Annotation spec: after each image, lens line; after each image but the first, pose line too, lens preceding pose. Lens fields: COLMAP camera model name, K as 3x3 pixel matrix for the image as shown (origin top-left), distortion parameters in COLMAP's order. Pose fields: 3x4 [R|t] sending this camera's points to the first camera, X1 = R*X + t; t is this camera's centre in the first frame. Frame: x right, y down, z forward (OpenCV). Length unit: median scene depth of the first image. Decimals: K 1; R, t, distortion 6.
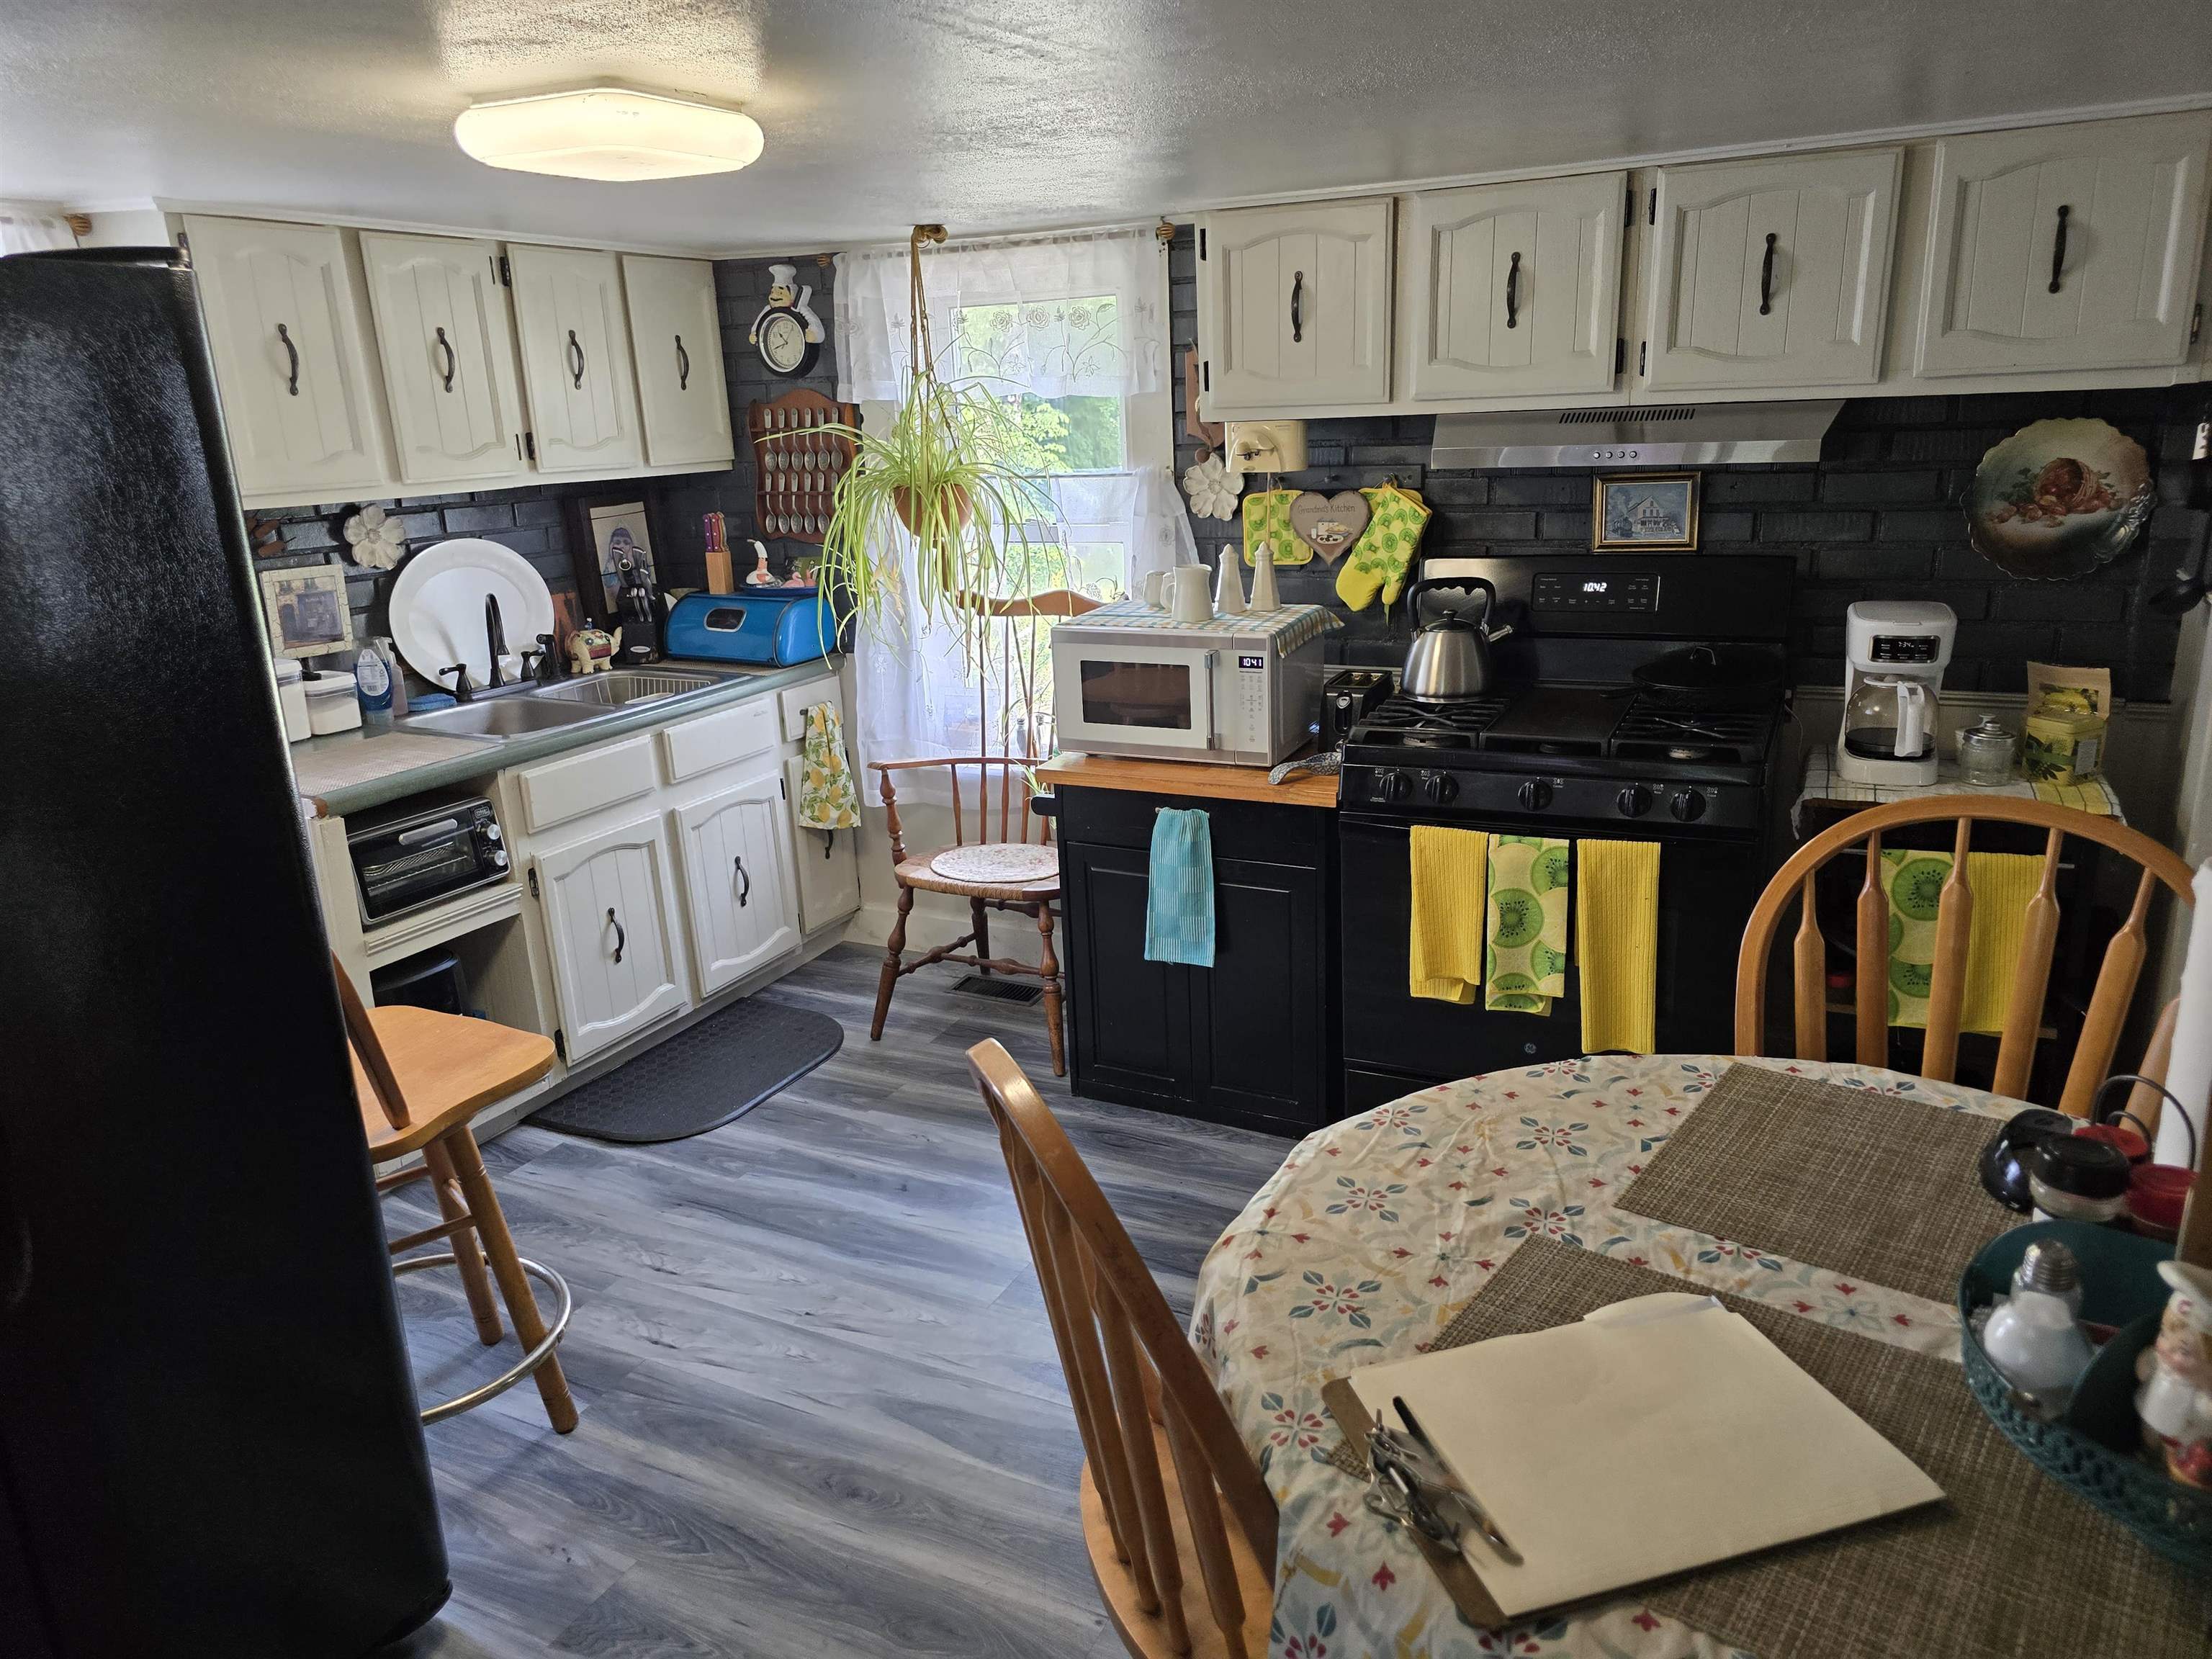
lens RADIAL K [[1496.9, 0, 1111.0], [0, 1496.9, 833.7], [0, 0, 1]] dist [0.128939, -0.190194]
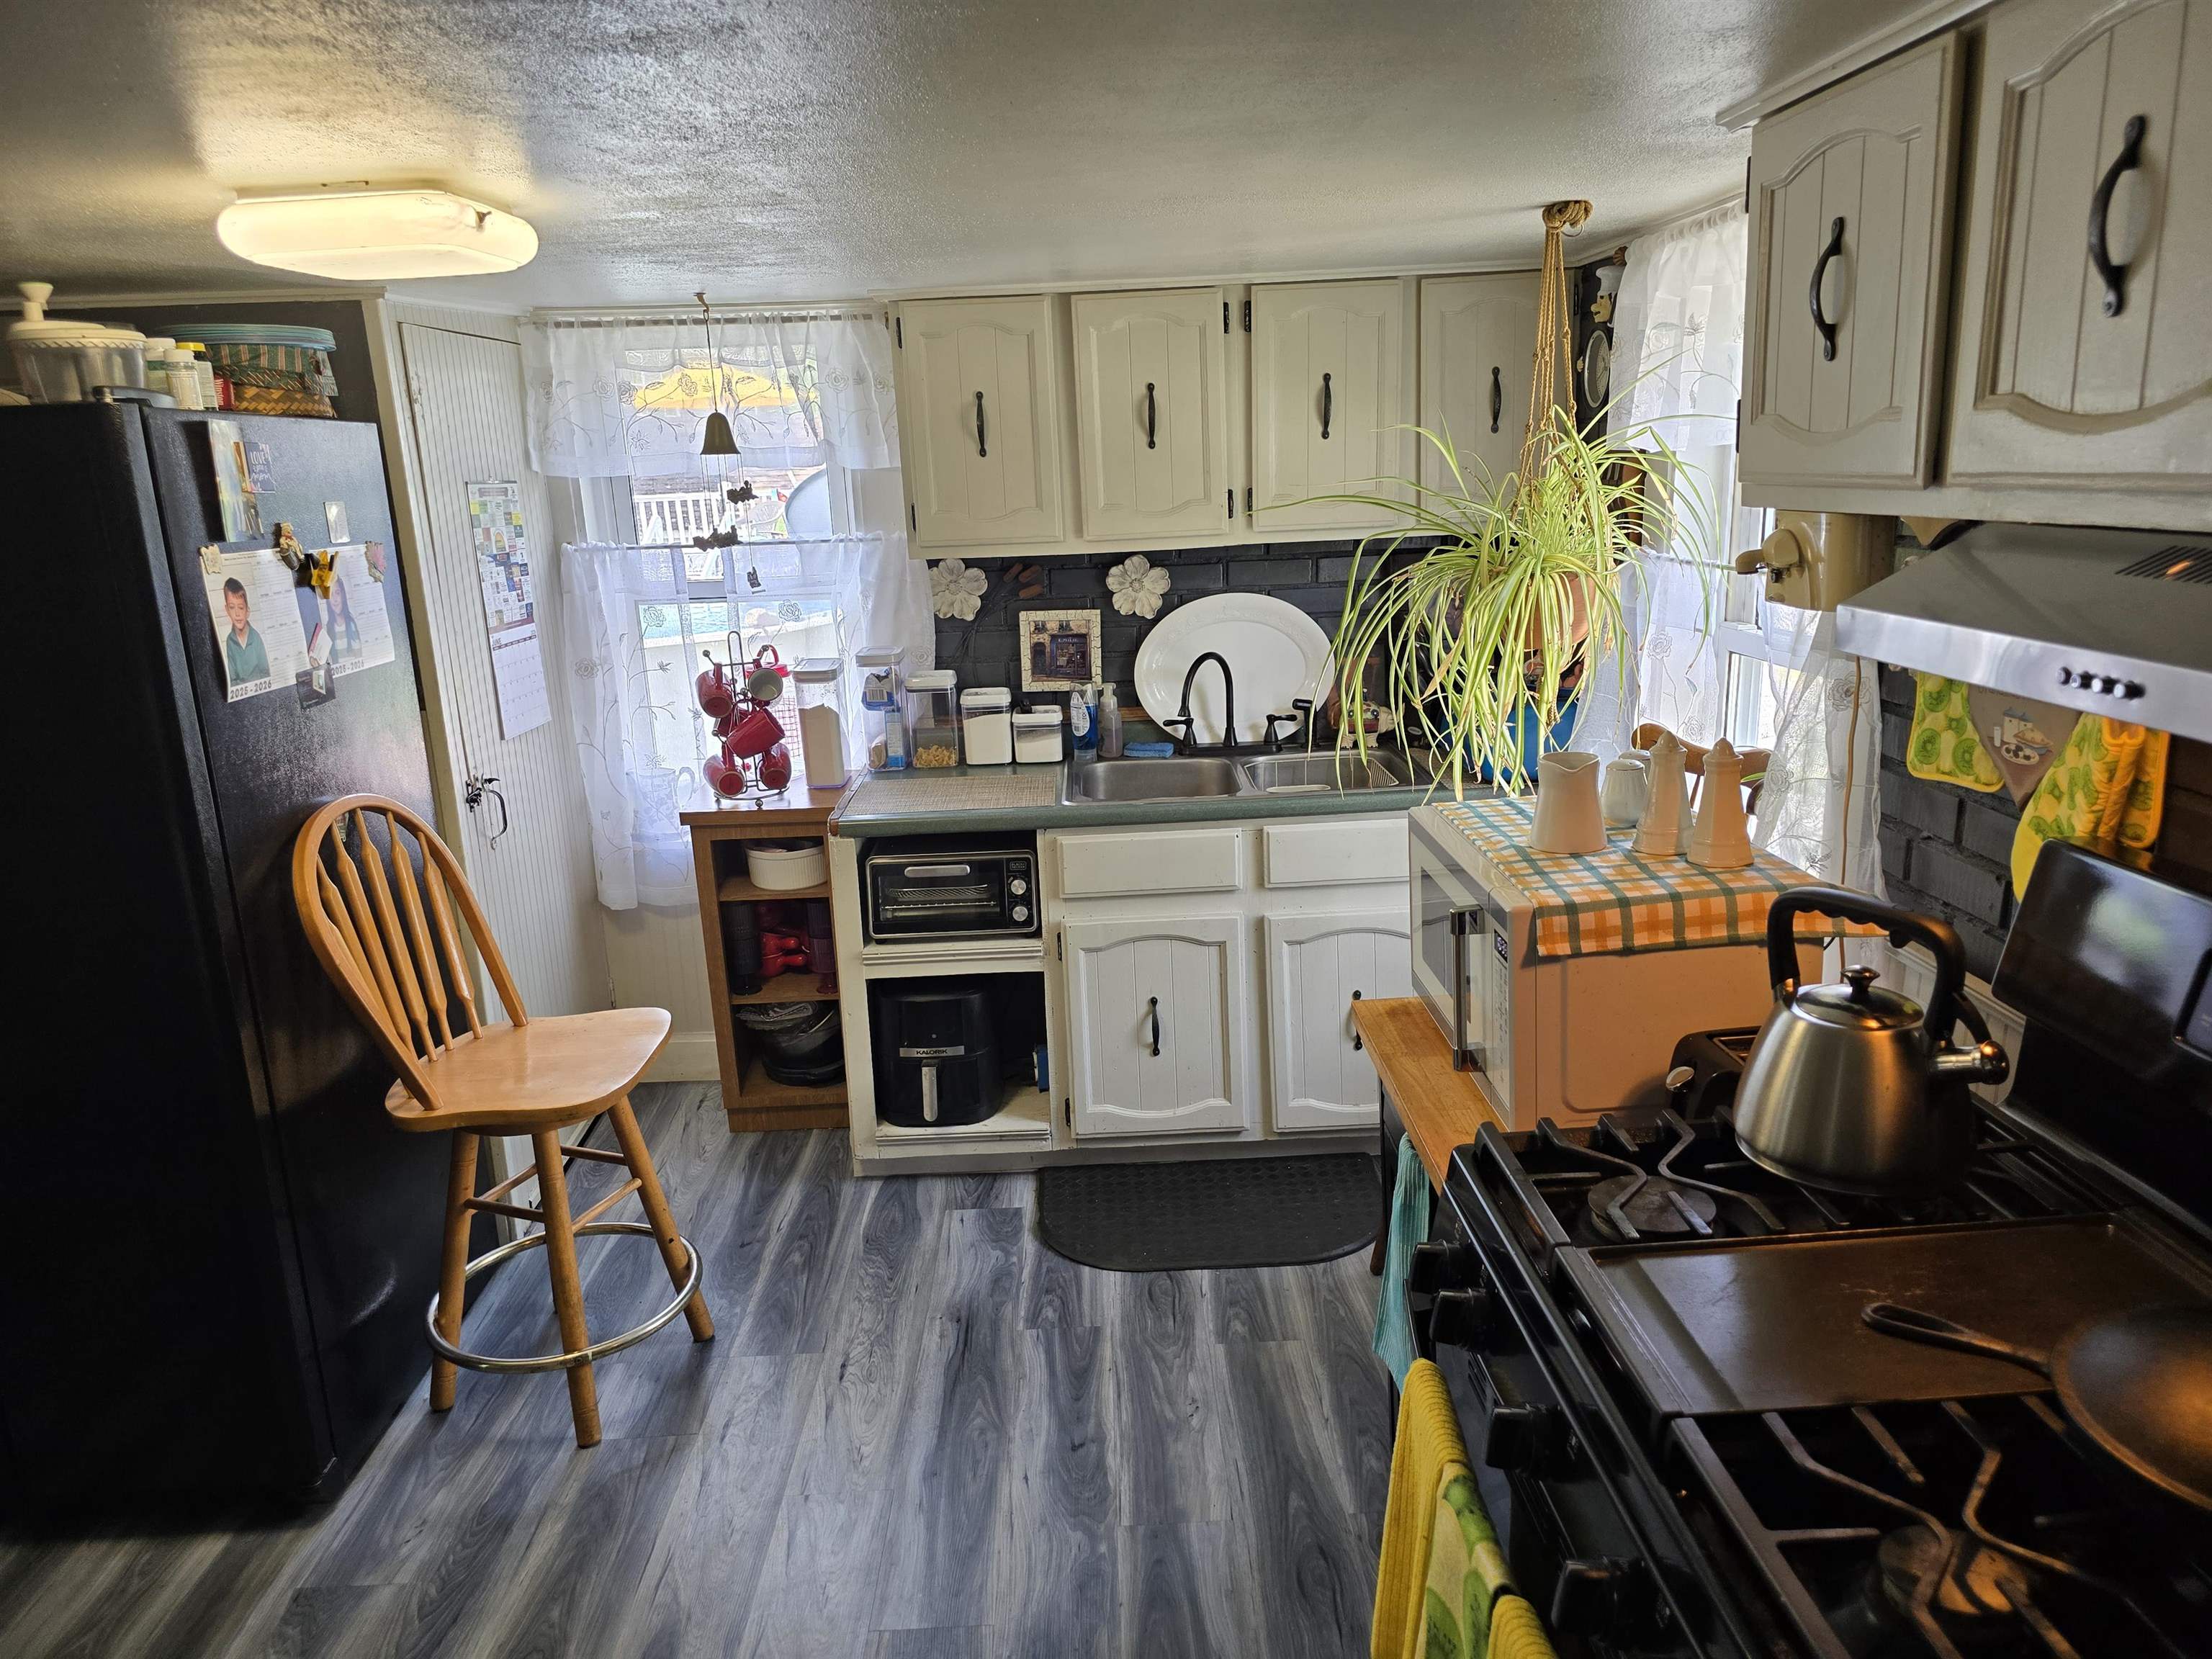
lens RADIAL K [[1496.9, 0, 1111.0], [0, 1496.9, 833.7], [0, 0, 1]] dist [0.128939, -0.190194]
pose [[0.458488, 0.229655, -0.858515, 0.441732], [-0.222271, 0.964964, 0.139427, -0.176762], [0.860456, 0.126897, 0.493470, 0.520404]]
